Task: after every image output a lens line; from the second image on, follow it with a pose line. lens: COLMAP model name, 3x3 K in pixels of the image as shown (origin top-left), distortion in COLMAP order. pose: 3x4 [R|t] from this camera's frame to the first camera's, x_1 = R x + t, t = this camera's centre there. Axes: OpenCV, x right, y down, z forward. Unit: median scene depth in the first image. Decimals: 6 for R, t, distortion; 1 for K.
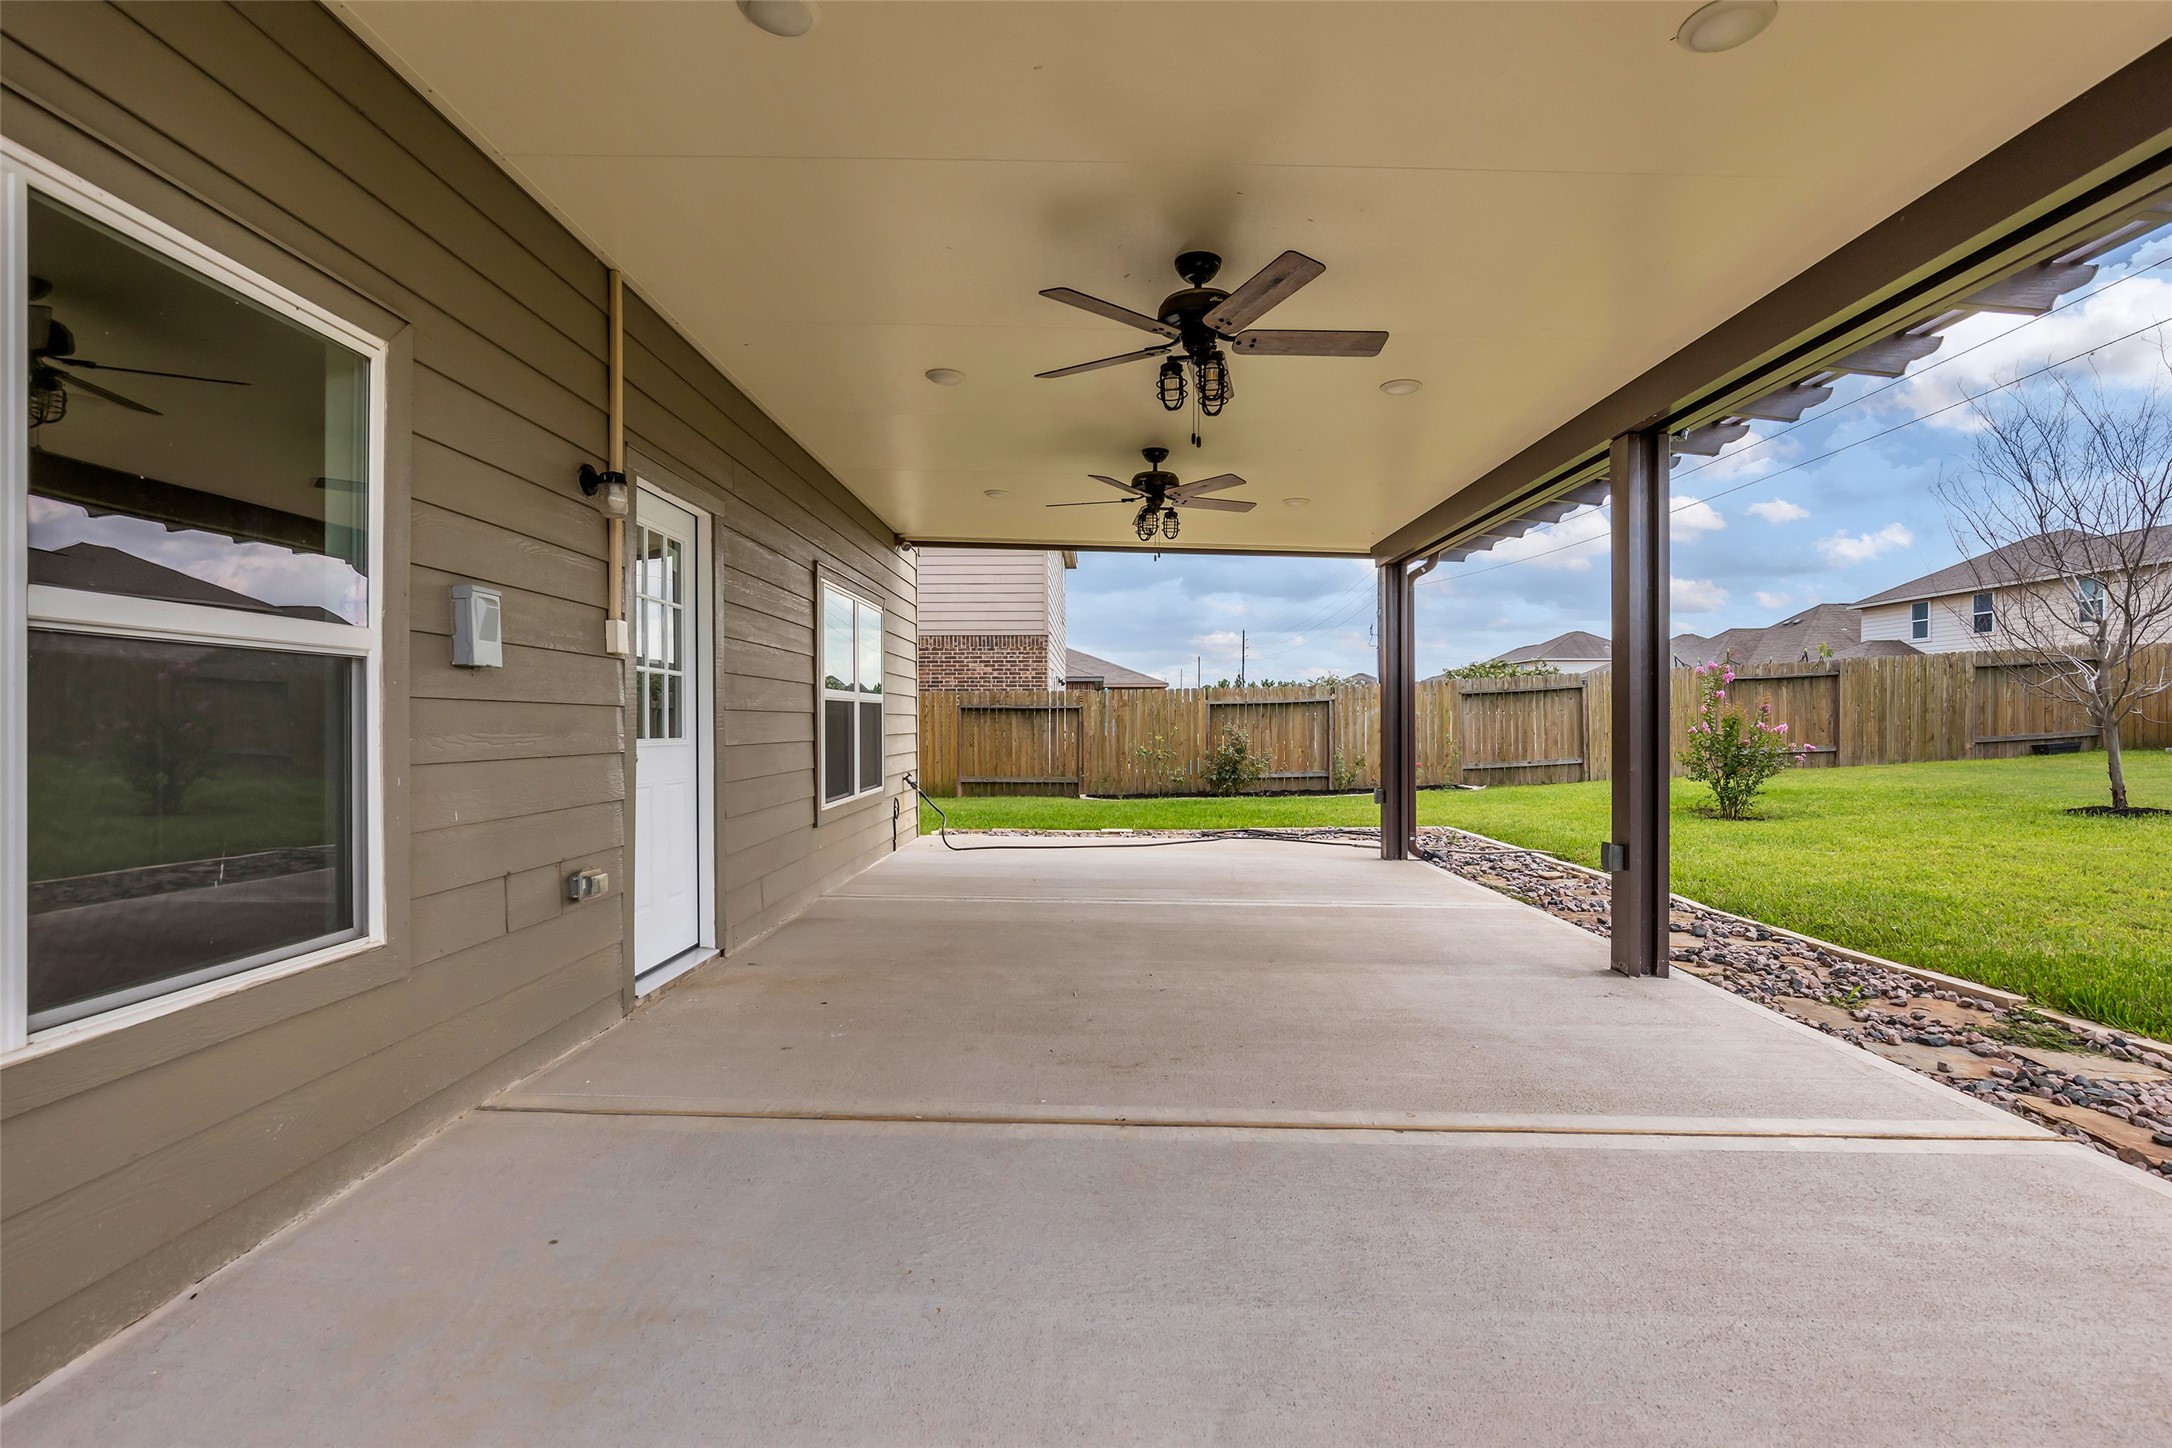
lens RADIAL K [[992.9, 0, 1058.2], [0, 992.9, 720.2], [0, 0, 1]] dist [-0.015920, 0.001635]
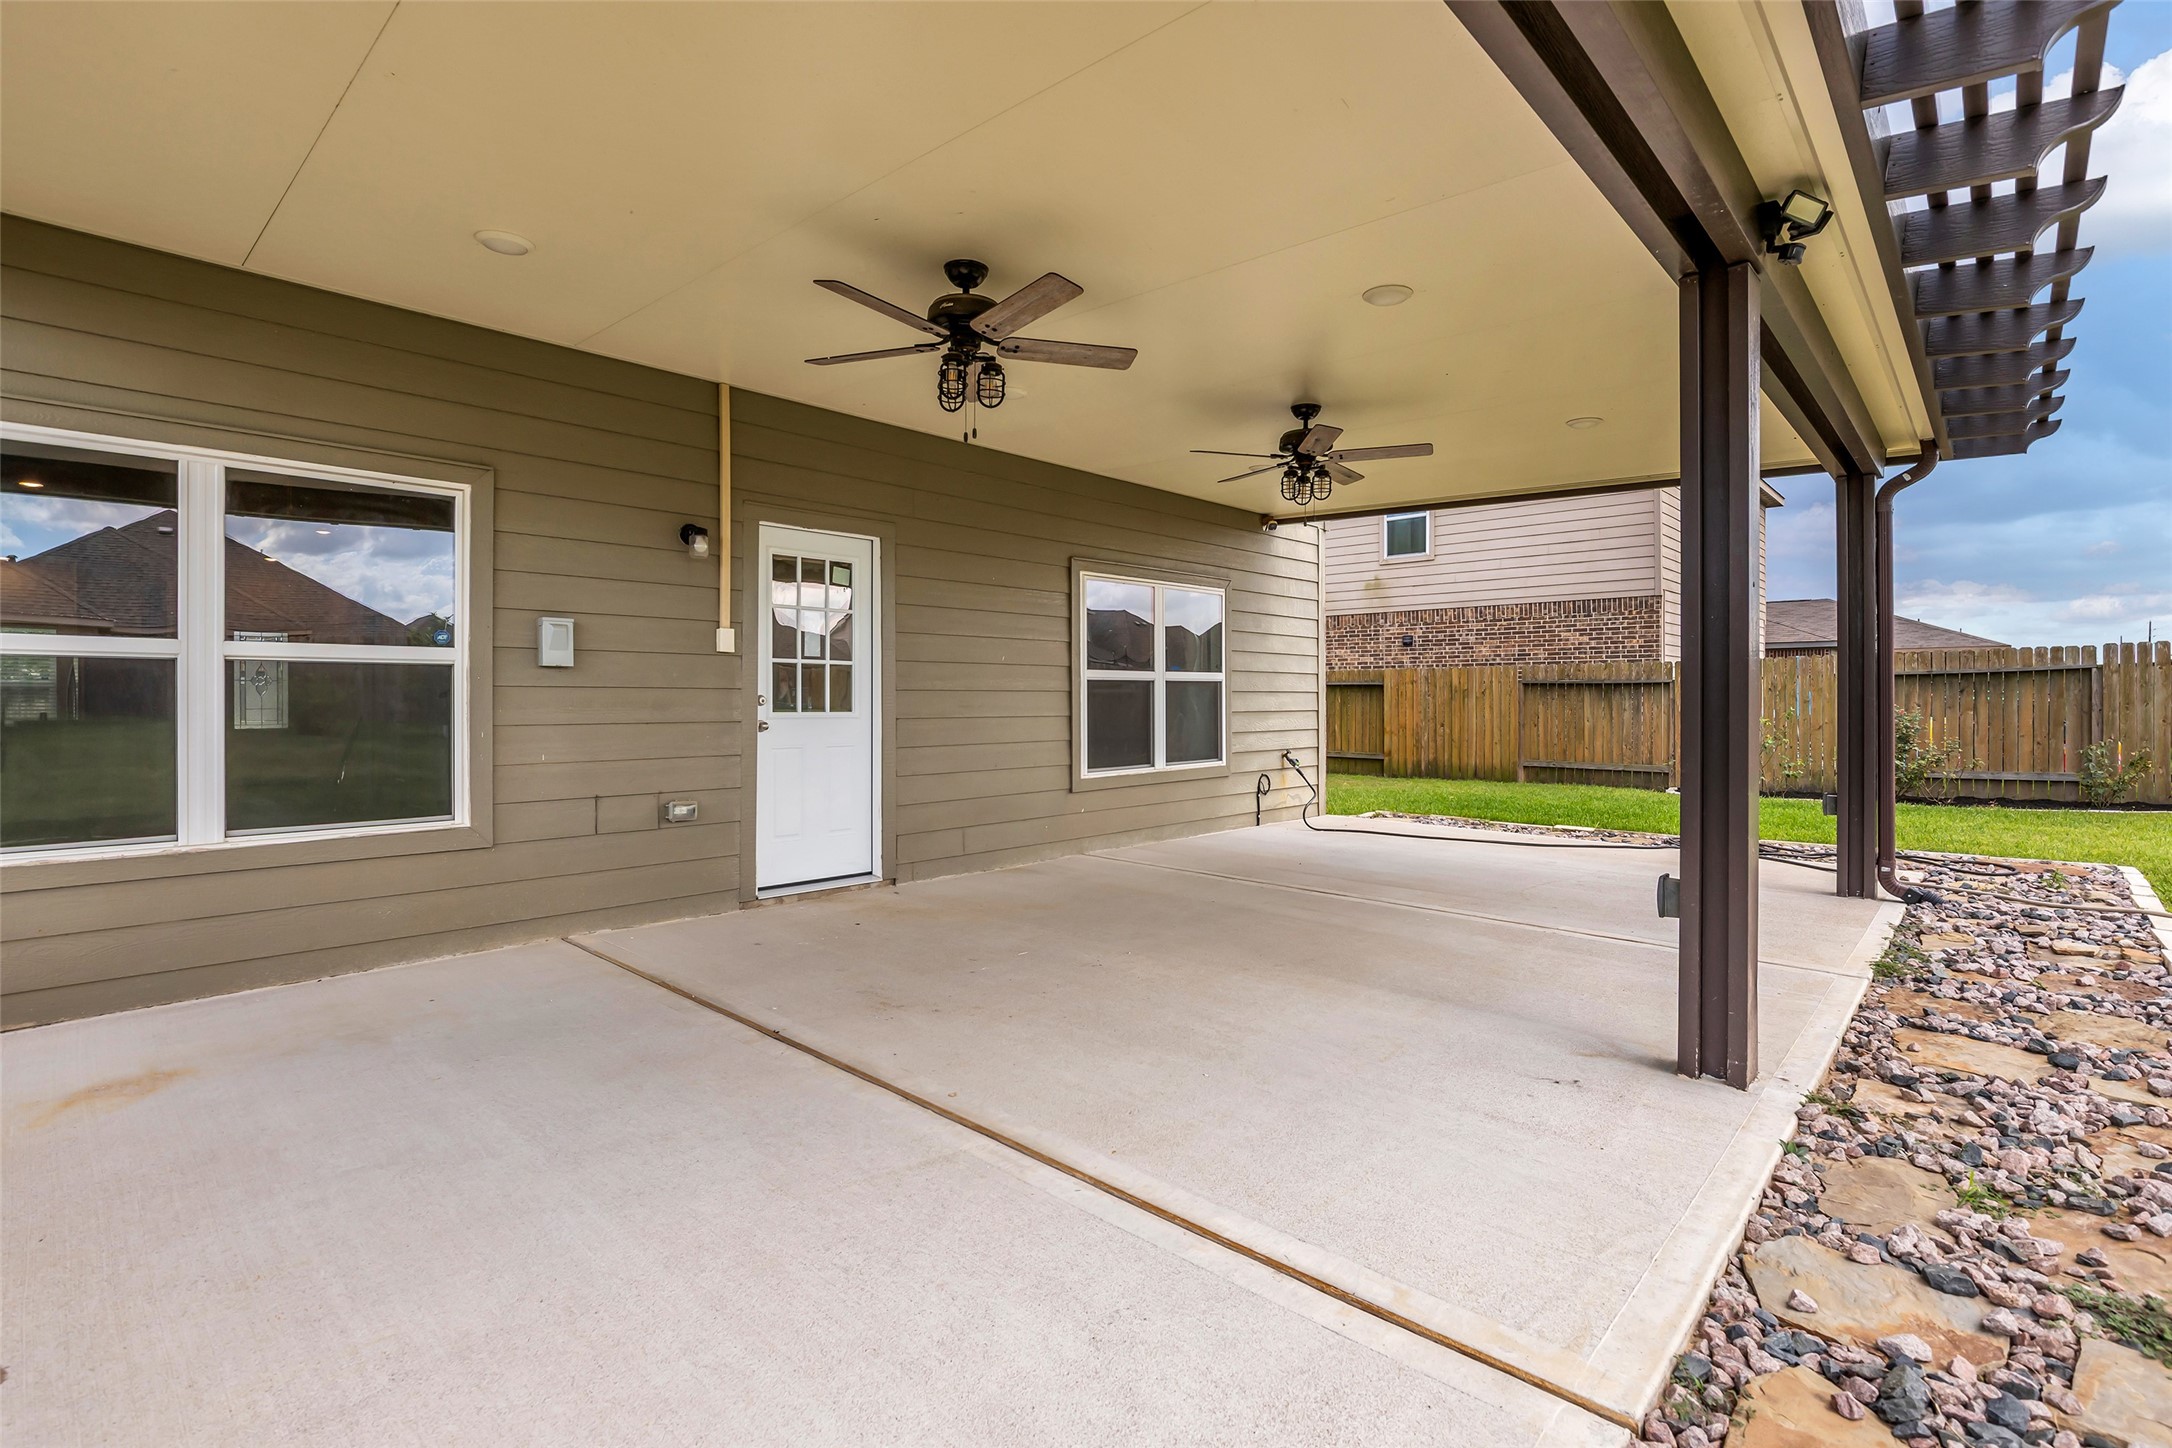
lens RADIAL K [[992.9, 0, 1073.4], [0, 992.9, 702.3], [0, 0, 1]] dist [-0.015920, 0.001635]
pose [[0.754377, 0.003870, -0.656430, 0.501822], [0.000261, 0.999981, 0.006195, -0.002382], [0.656441, -0.004845, 0.754362, 0.146969]]
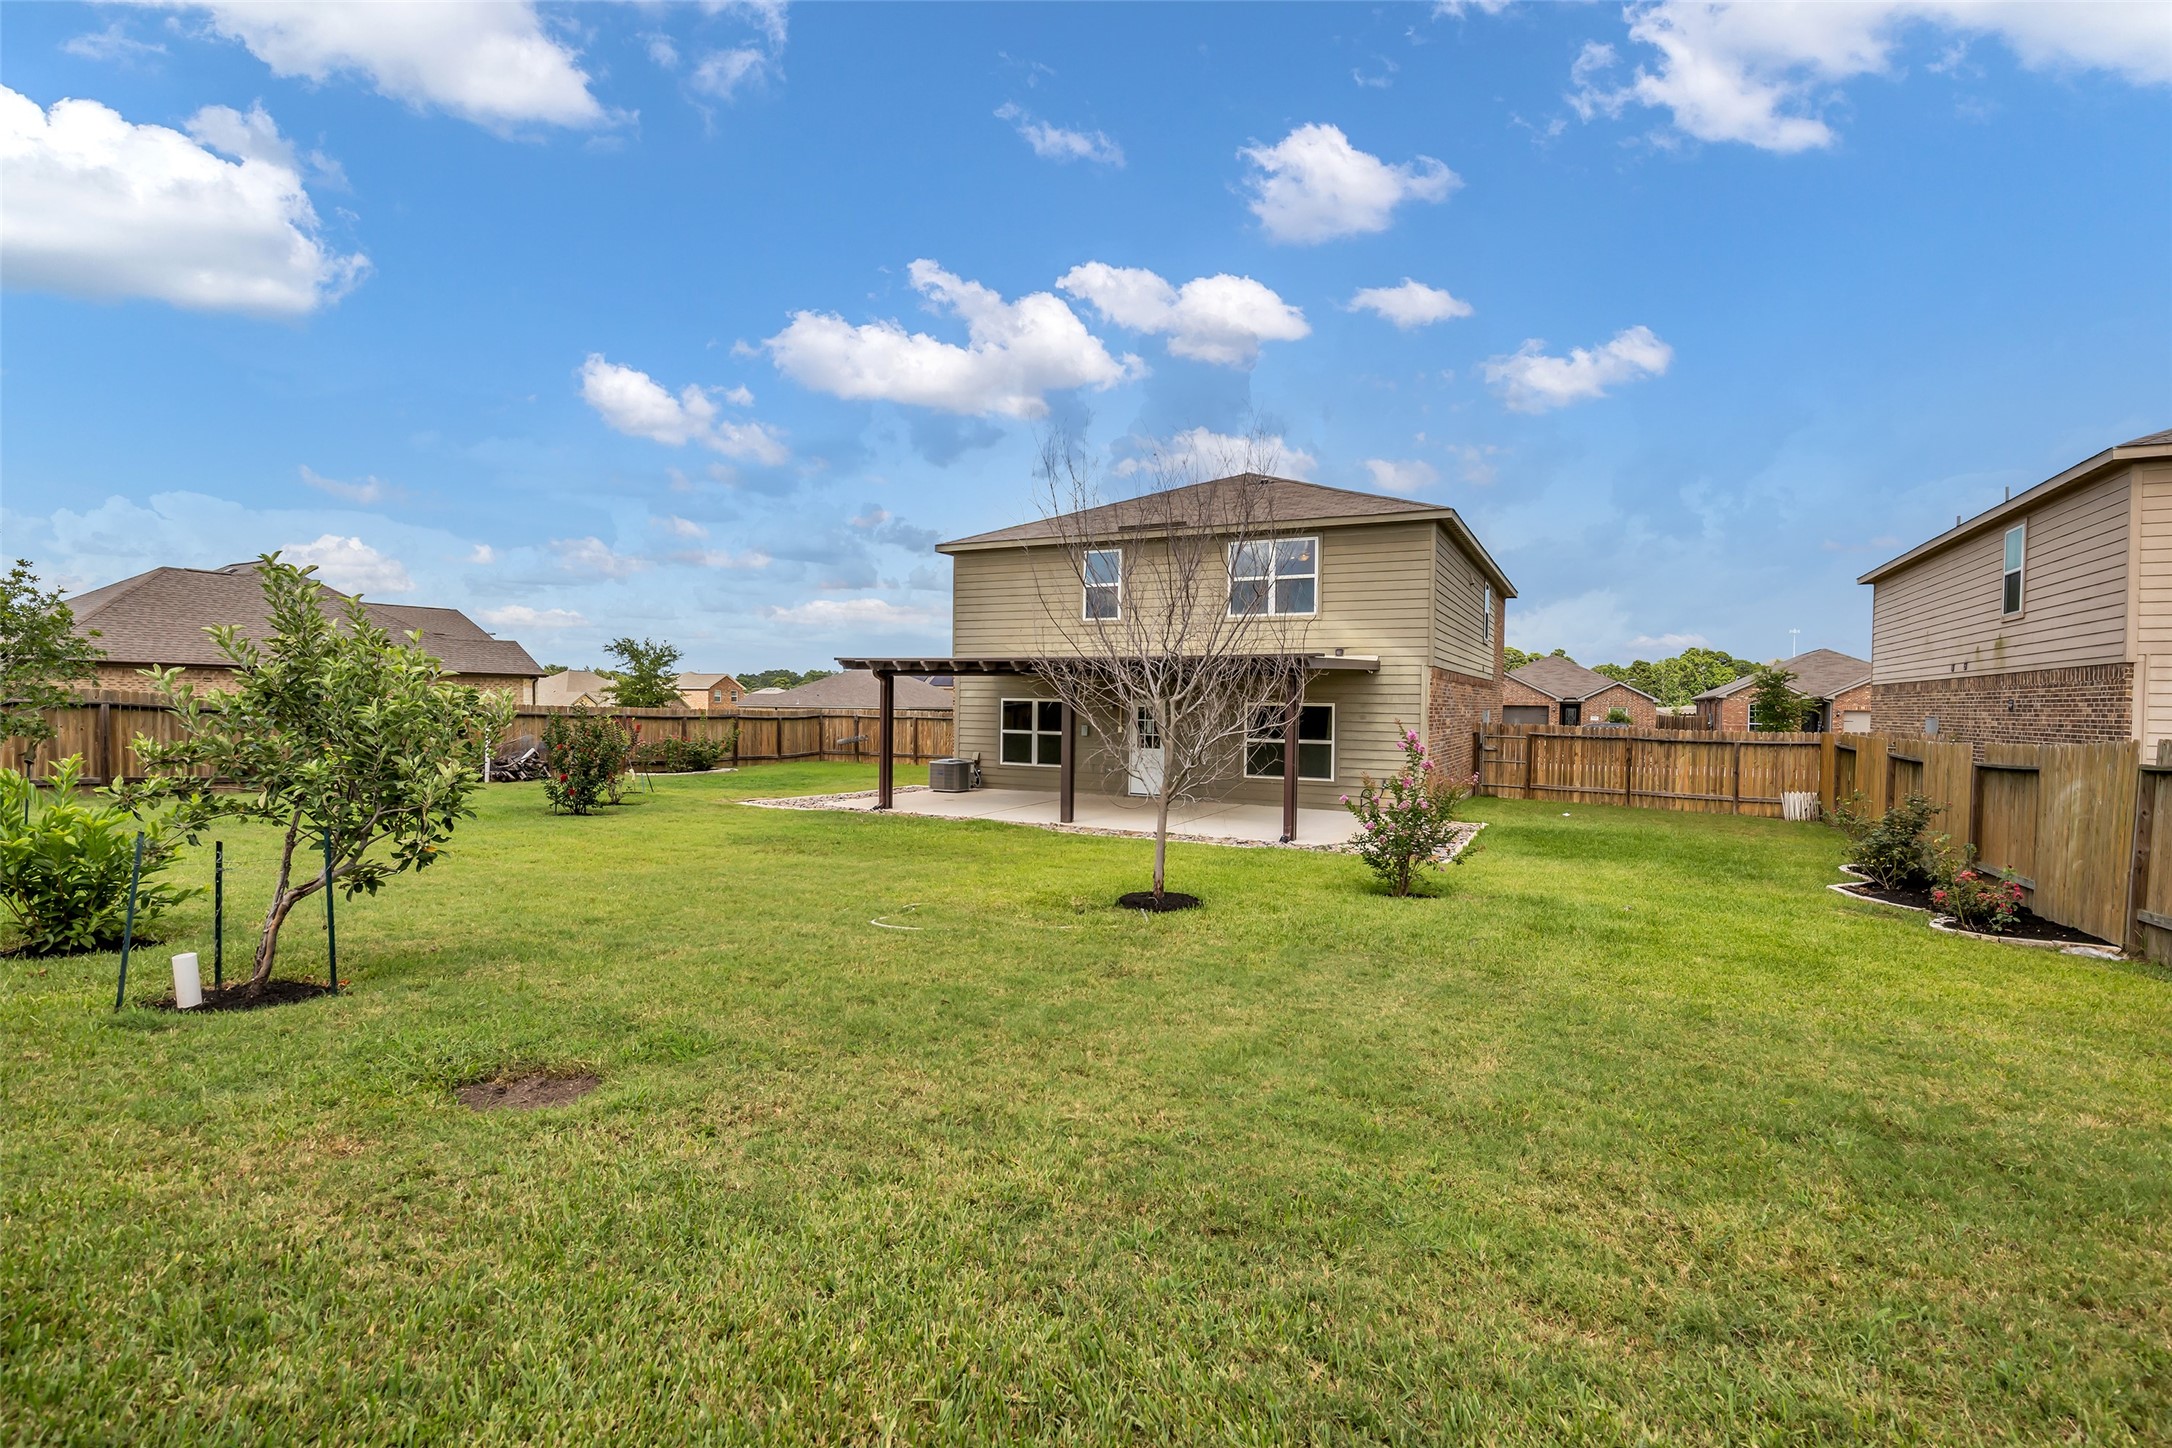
lens RADIAL K [[1003.4, 0, 1082.4], [0, 1003.4, 718.9], [0, 0, 1]] dist [-0.004814, -0.000123]
pose [[-0.419281, 0.004451, -0.907846, 2.888357], [-0.015931, 0.999798, 0.012259, -0.125347], [0.907717, 0.019603, -0.419125, 1.886629]]
